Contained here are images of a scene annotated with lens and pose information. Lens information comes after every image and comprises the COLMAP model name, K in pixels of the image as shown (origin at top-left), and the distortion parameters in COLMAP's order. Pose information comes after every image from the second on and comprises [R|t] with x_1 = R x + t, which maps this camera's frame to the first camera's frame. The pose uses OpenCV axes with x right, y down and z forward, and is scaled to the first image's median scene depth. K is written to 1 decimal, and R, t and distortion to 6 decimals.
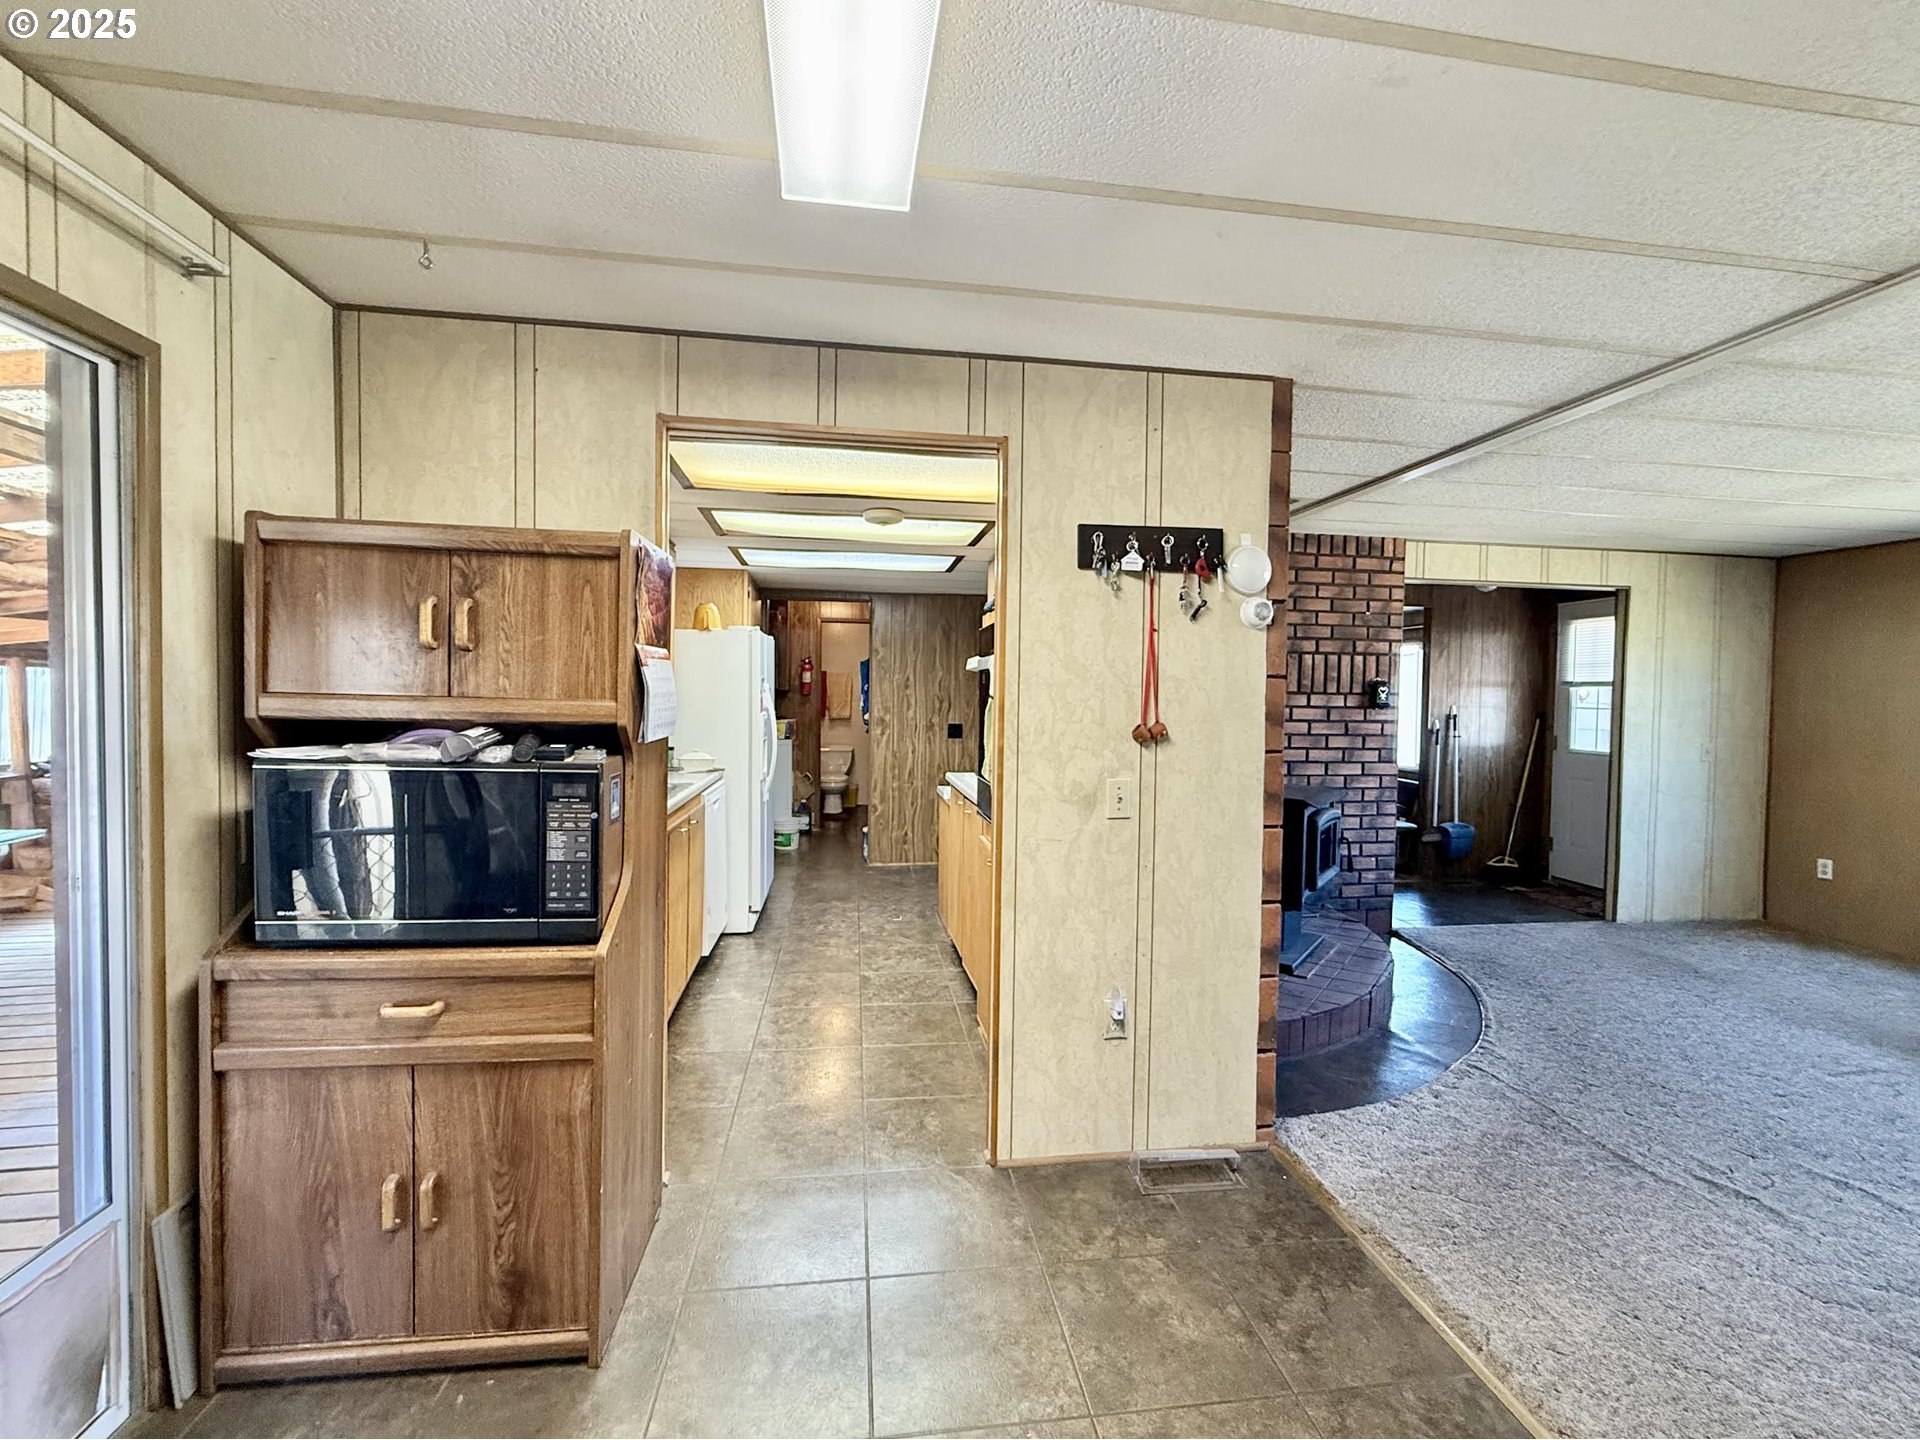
lens RADIAL K [[805.0, 0, 956.8], [0, 805.0, 715.6], [0, 0, 1]] dist [-0.008749, 0.000162]
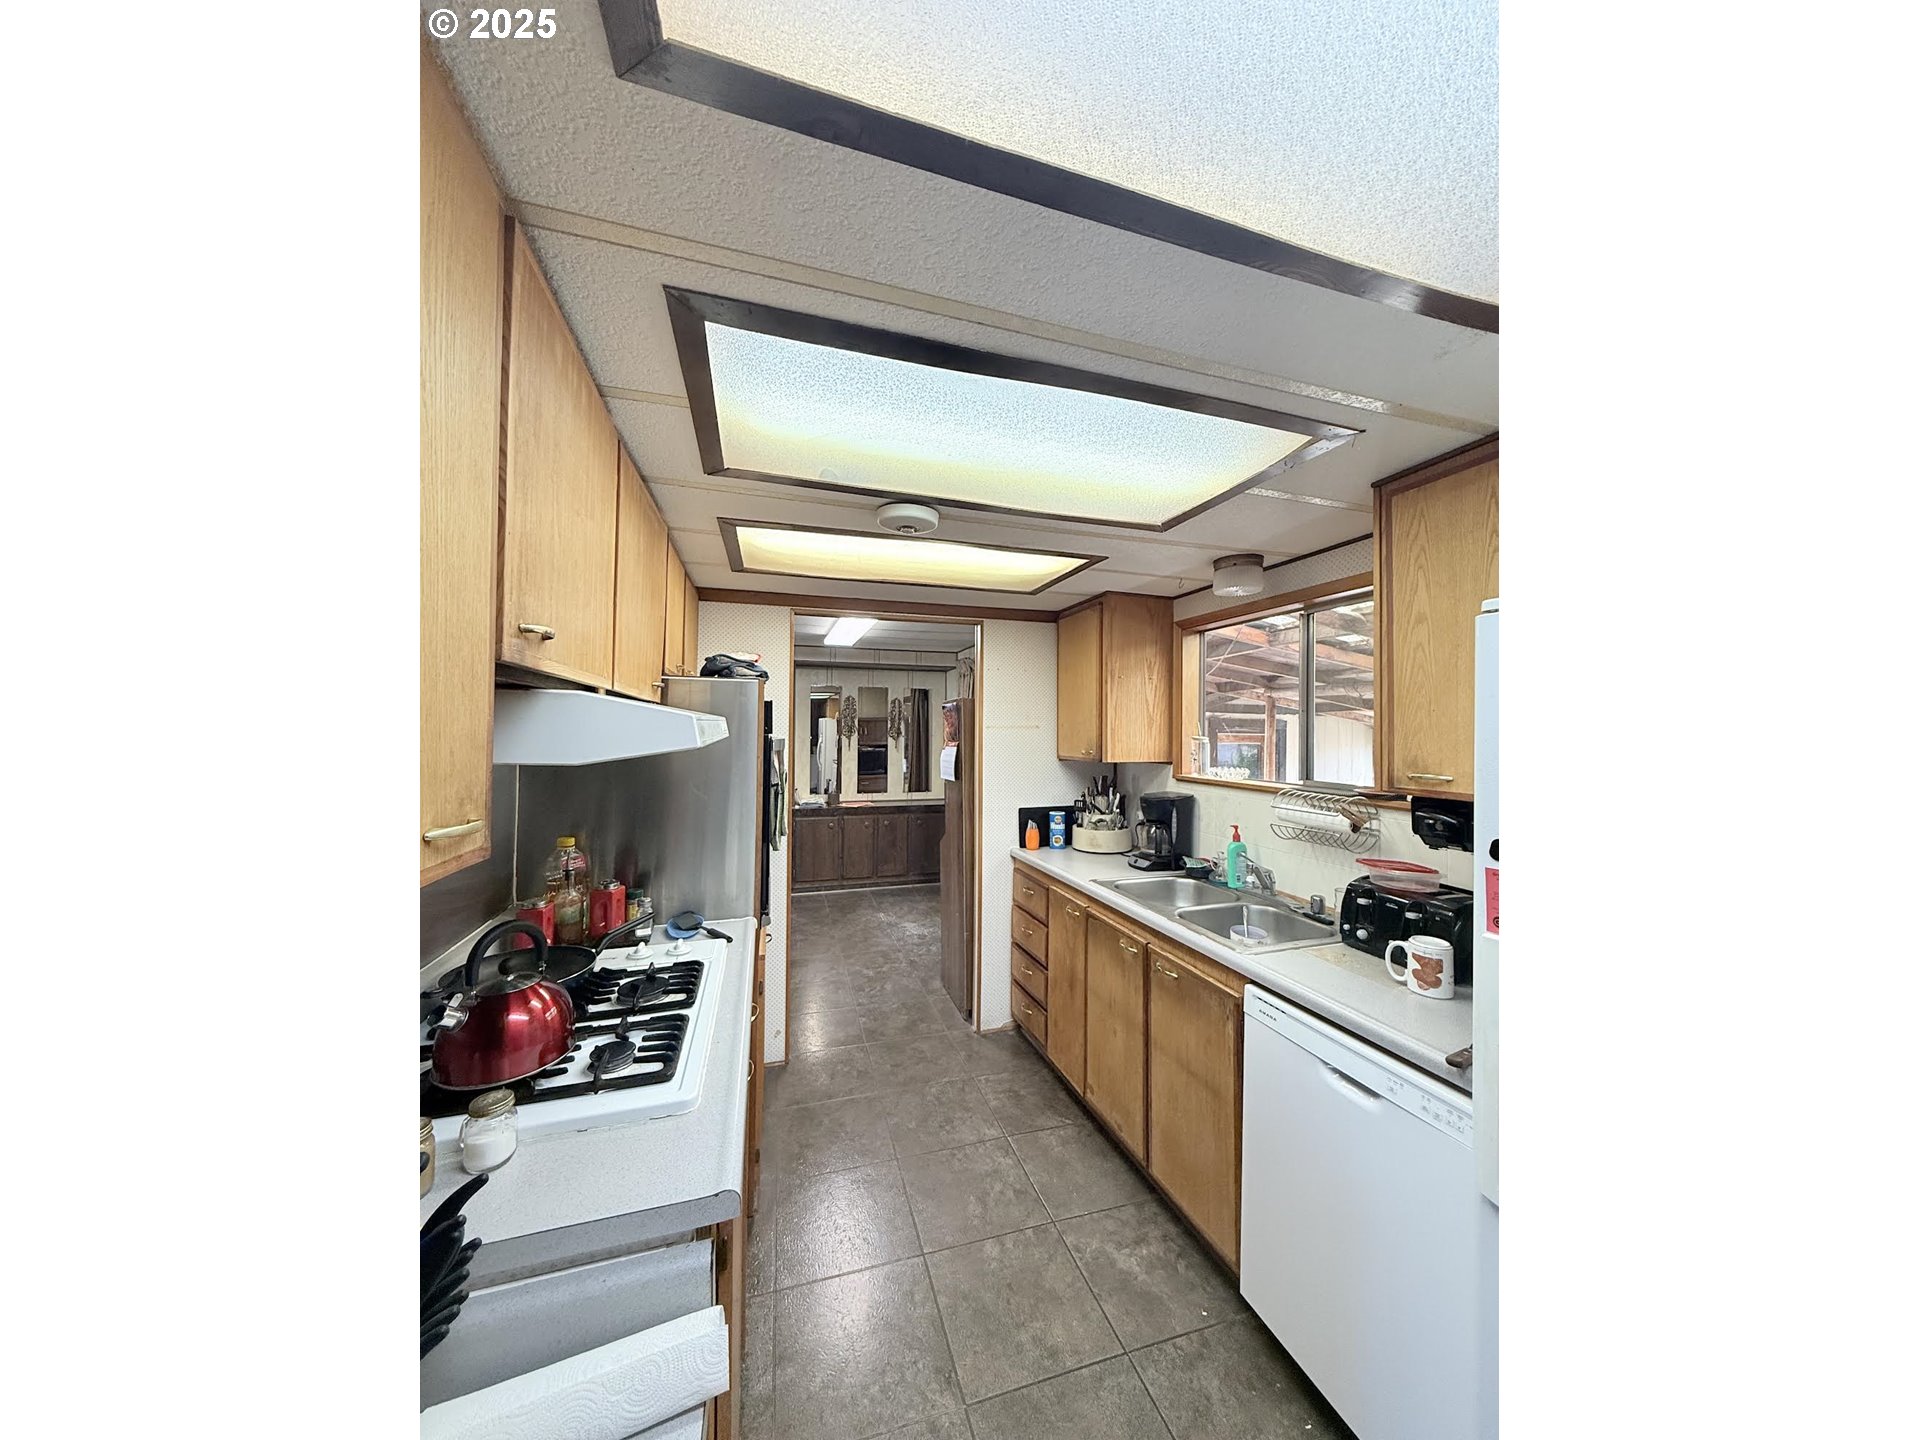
lens RADIAL K [[607.3, 0, 963.8], [0, 607.3, 722.8], [0, 0, 1]] dist [-0.003649, 0.000141]
pose [[-0.985565, -0.024398, -0.167528, -0.030847], [-0.026864, 0.999561, 0.012469, -0.047571], [0.167151, 0.016790, -0.985788, 0.810198]]
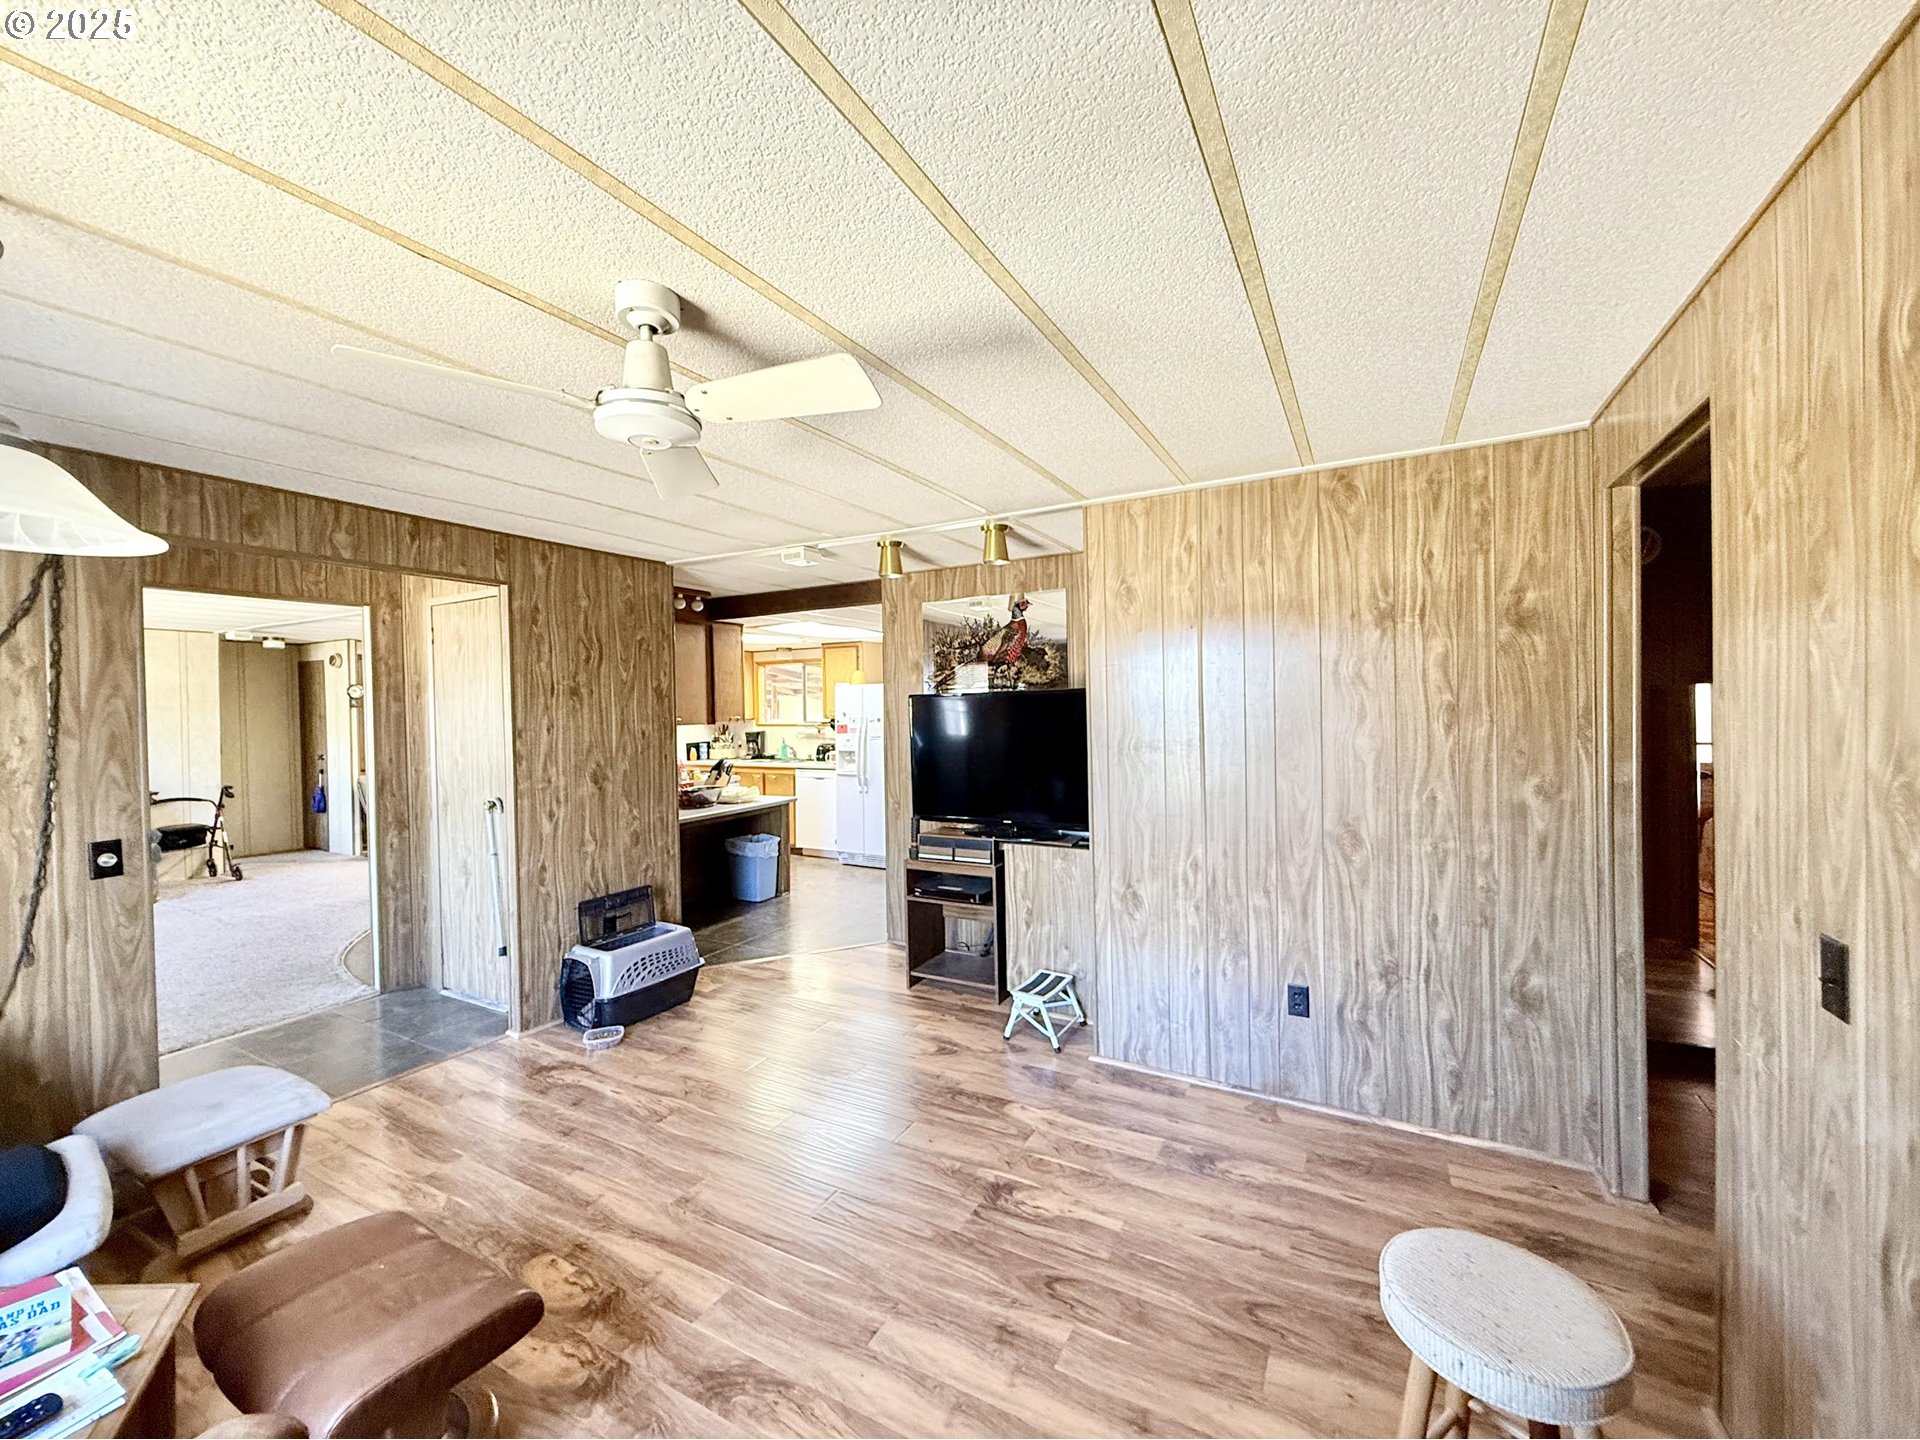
lens RADIAL K [[764.8, 0, 955.3], [0, 764.8, 717.3], [0, 0, 1]] dist [0.001061, -0.000084]
pose [[-0.602536, 0.003779, -0.798083, 0.621207], [-0.017670, 0.999681, 0.018074, -0.050828], [0.797896, 0.024992, -0.602276, 1.512223]]
